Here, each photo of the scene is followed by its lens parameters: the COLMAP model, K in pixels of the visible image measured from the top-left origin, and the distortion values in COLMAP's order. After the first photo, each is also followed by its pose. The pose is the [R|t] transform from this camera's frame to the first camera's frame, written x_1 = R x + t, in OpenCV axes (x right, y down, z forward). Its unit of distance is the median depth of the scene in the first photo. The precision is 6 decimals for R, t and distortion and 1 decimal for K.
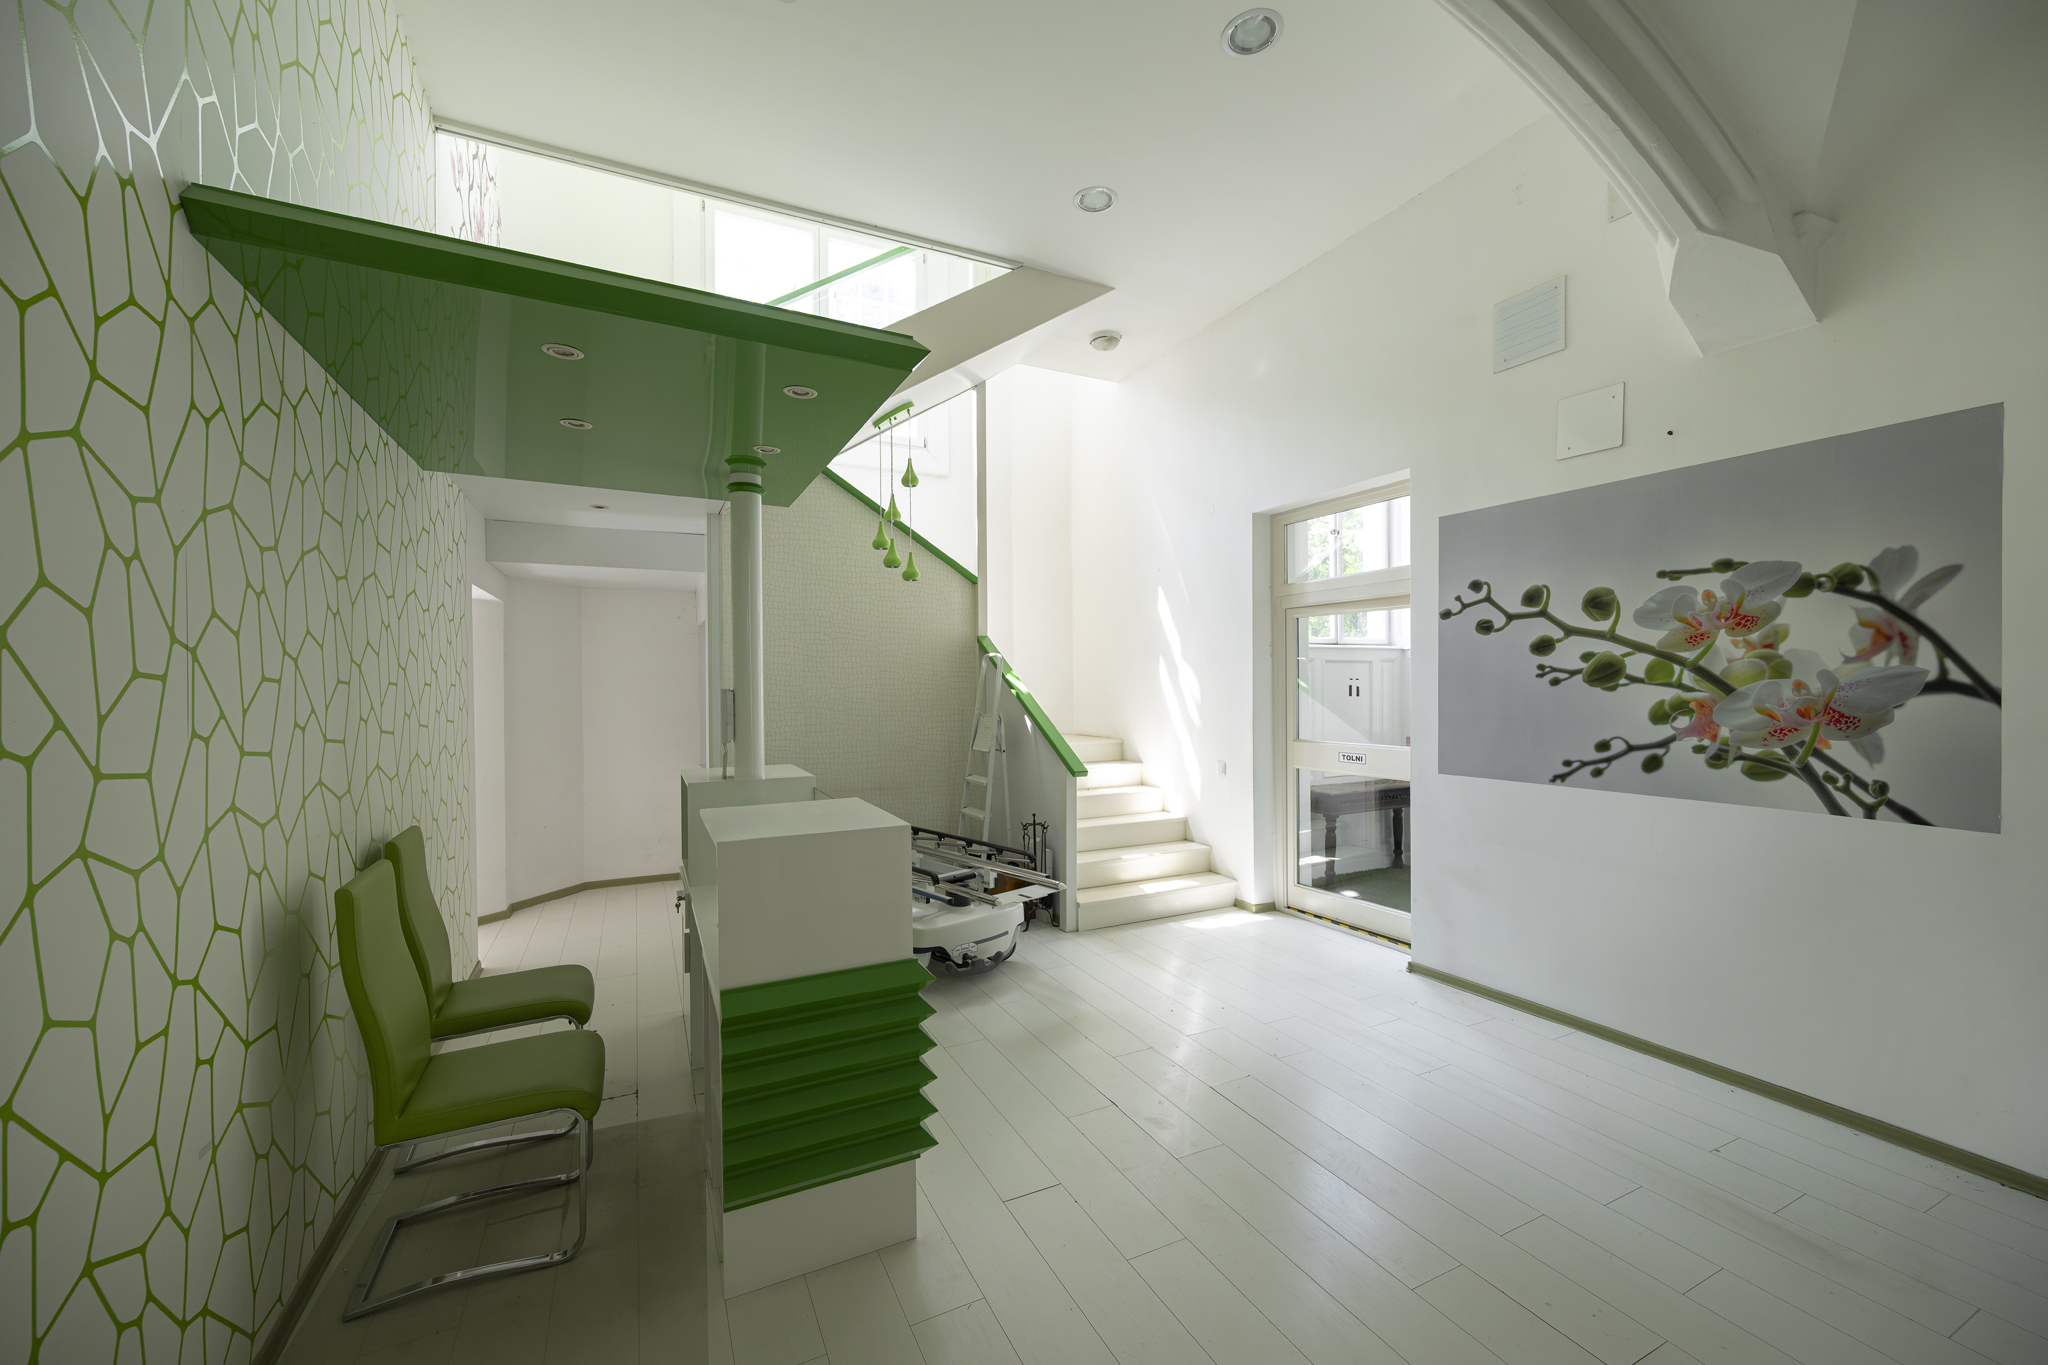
lens RADIAL K [[795.6, 0, 1024.0], [0, 795.6, 682.5], [0, 0, 1]] dist [0.002749, 0.000247]
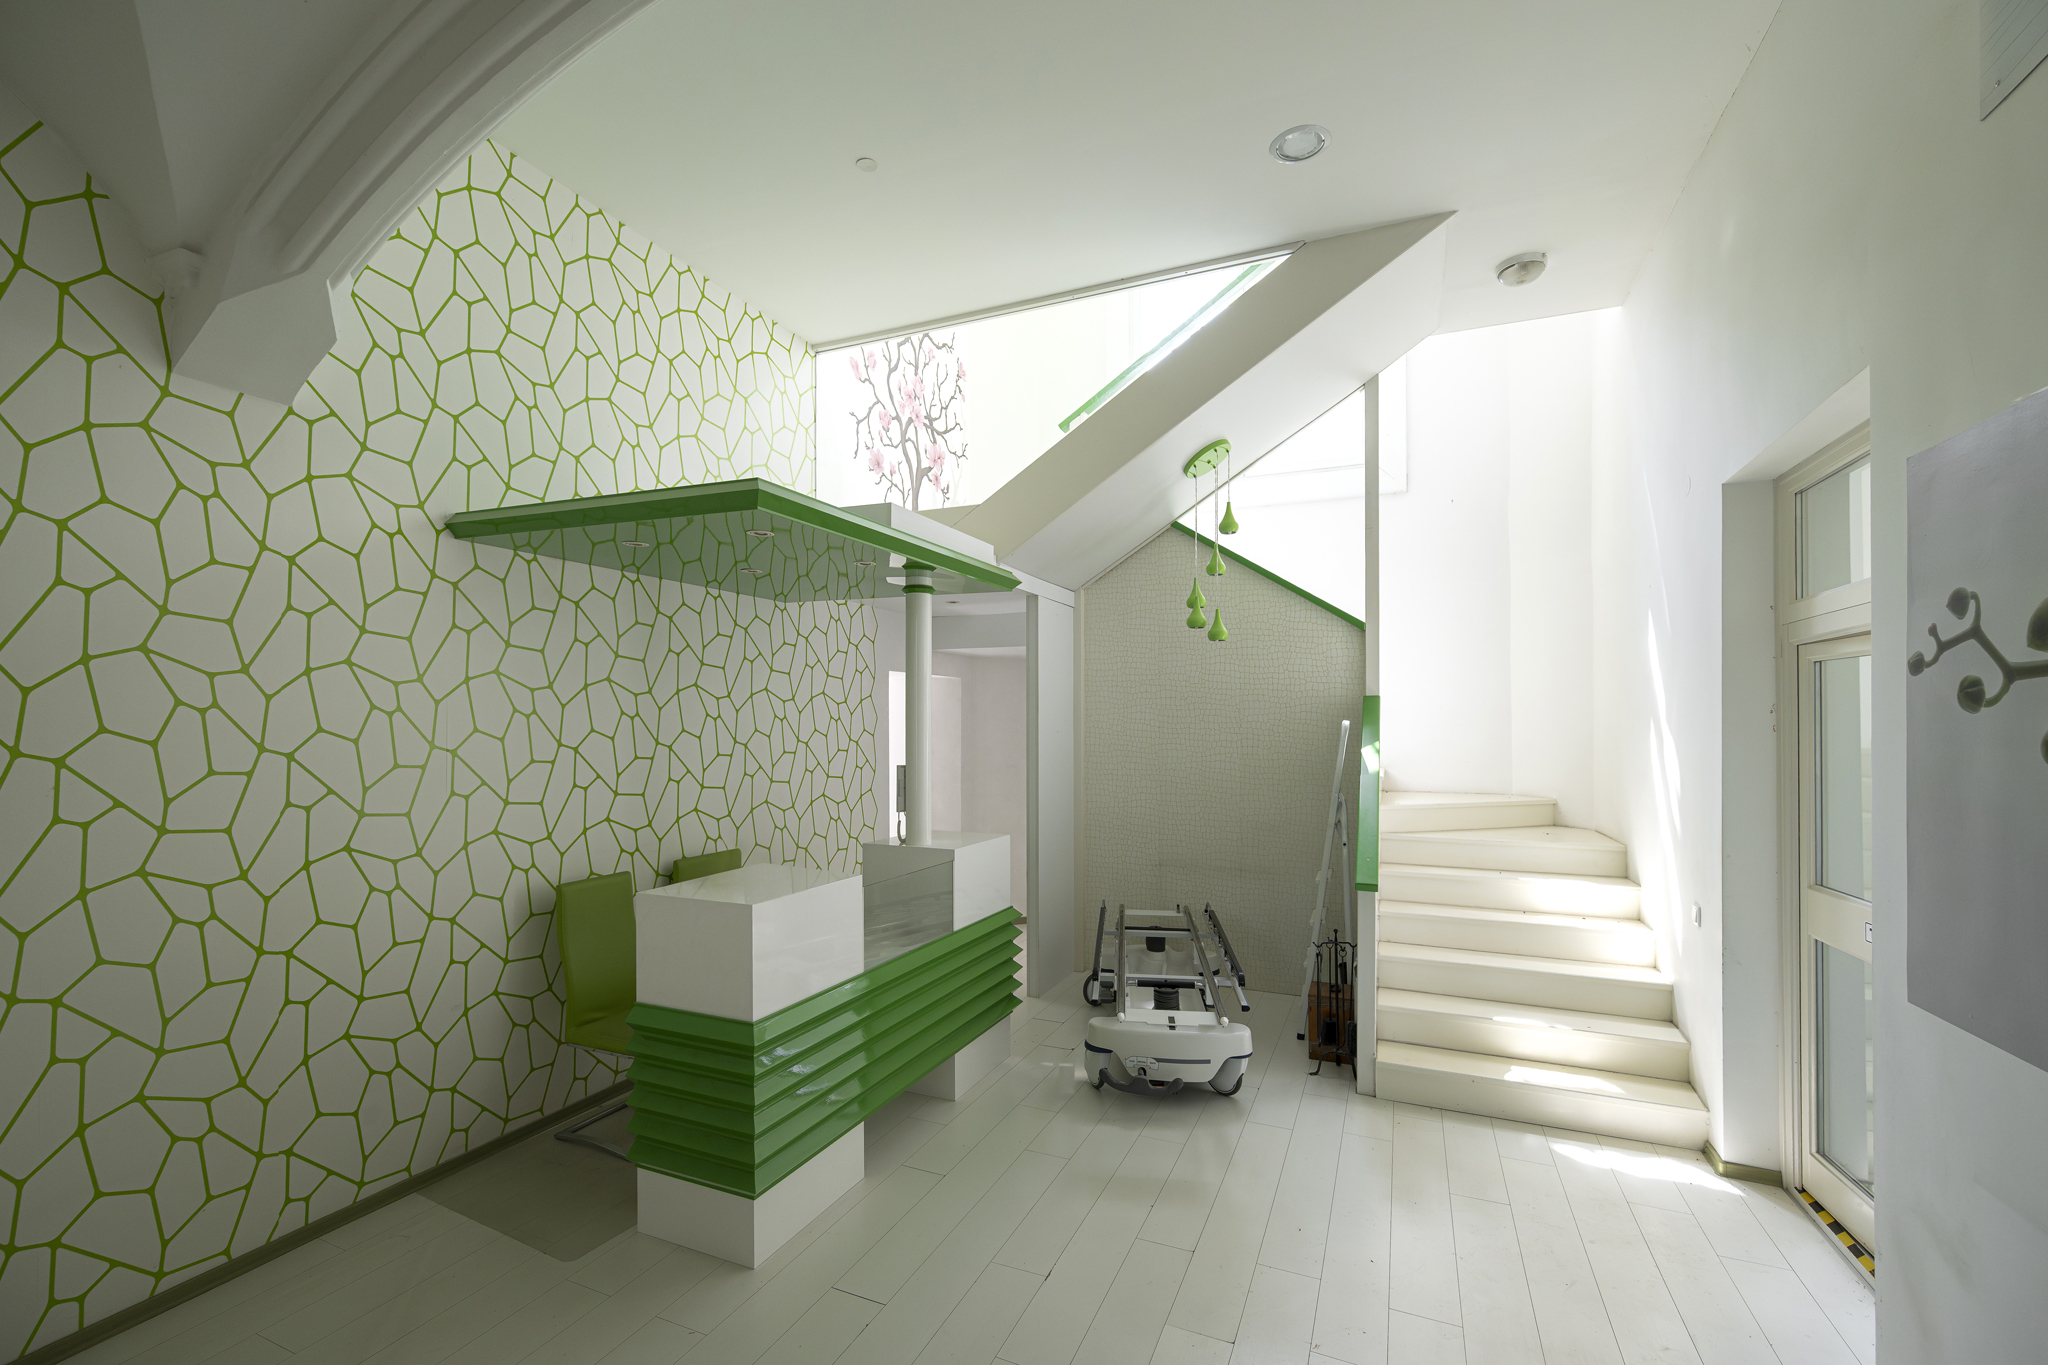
lens RADIAL K [[864.5, 0, 1027.8], [0, 864.5, 717.5], [0, 0, 1]] dist [0.002826, 0.000167]
pose [[0.647661, 0.002744, -0.761924, 0.587923], [-0.006996, 0.999973, -0.002345, -0.050106], [0.761896, 0.006849, 0.647663, 0.273989]]
